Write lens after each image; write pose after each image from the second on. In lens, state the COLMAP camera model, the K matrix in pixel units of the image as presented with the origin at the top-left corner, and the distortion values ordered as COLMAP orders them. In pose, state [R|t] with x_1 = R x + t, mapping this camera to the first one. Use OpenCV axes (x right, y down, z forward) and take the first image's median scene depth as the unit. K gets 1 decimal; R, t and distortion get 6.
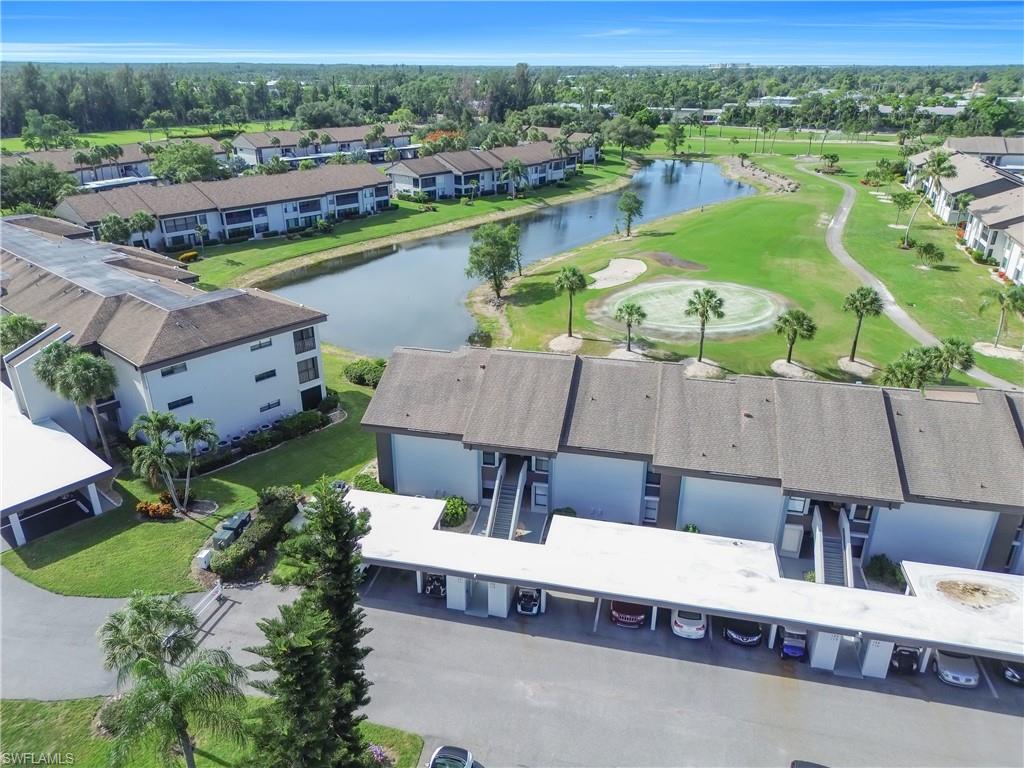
lens RADIAL K [[714.5, 0, 512.0], [0, 714.5, 384.0], [0, 0, 1]] dist [0.066292, -0.075843]
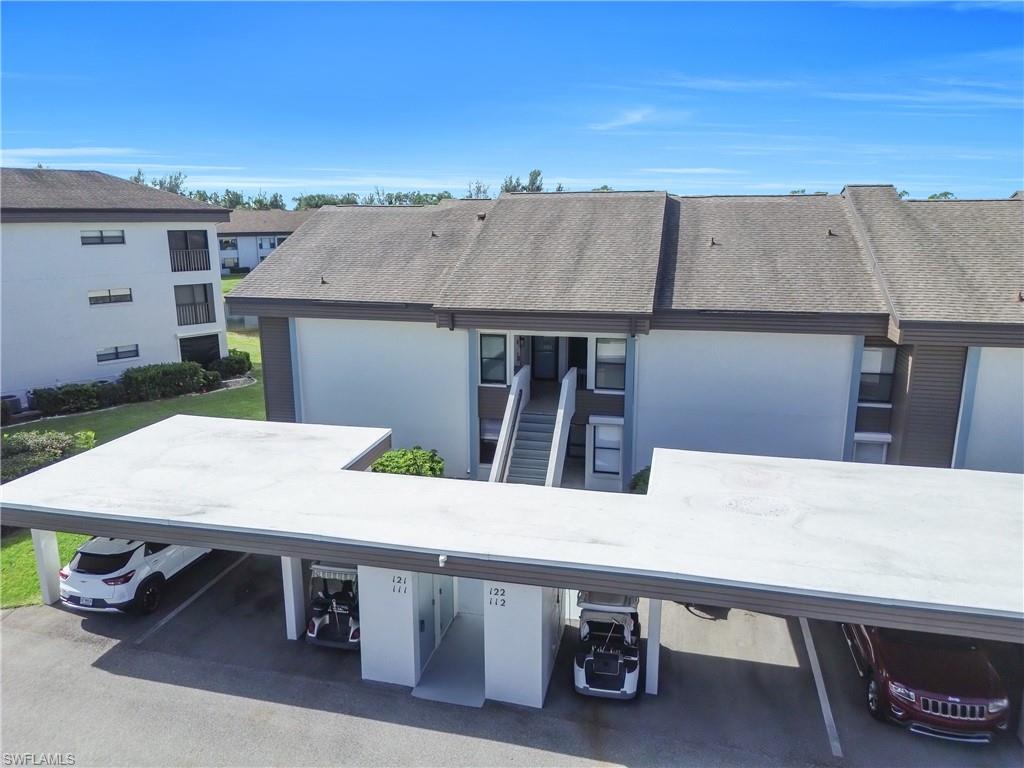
lens RADIAL K [[717.3, 0, 512.0], [0, 717.3, 384.0], [0, 0, 1]] dist [0.019757, 0.003793]
pose [[0.999866, -0.001914, -0.016251, -0.010876], [-0.001112, 0.982890, -0.184189, 0.174167], [0.016325, 0.184183, 0.982756, 0.473311]]
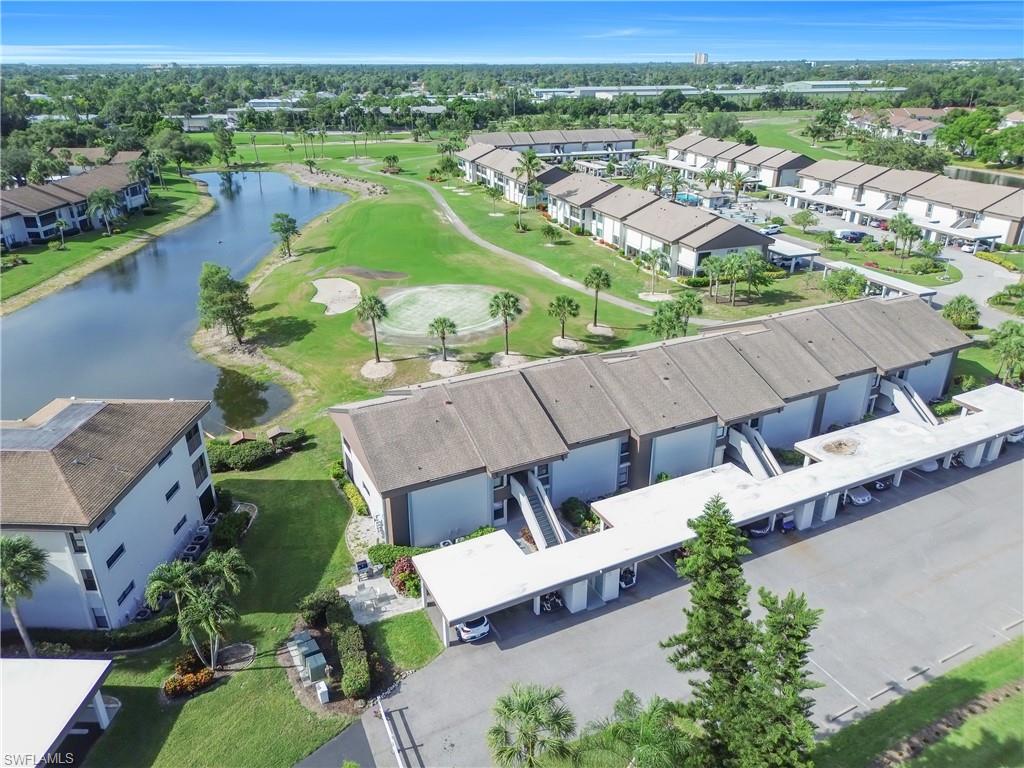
lens RADIAL K [[711.6, 0, 512.0], [0, 711.6, 384.0], [0, 0, 1]] dist [0.056387, -0.069562]
pose [[0.777530, -0.262343, 0.571510, -0.508011], [0.260675, 0.961523, 0.086729, -0.106286], [-0.572273, 0.081544, 0.815999, 0.095036]]
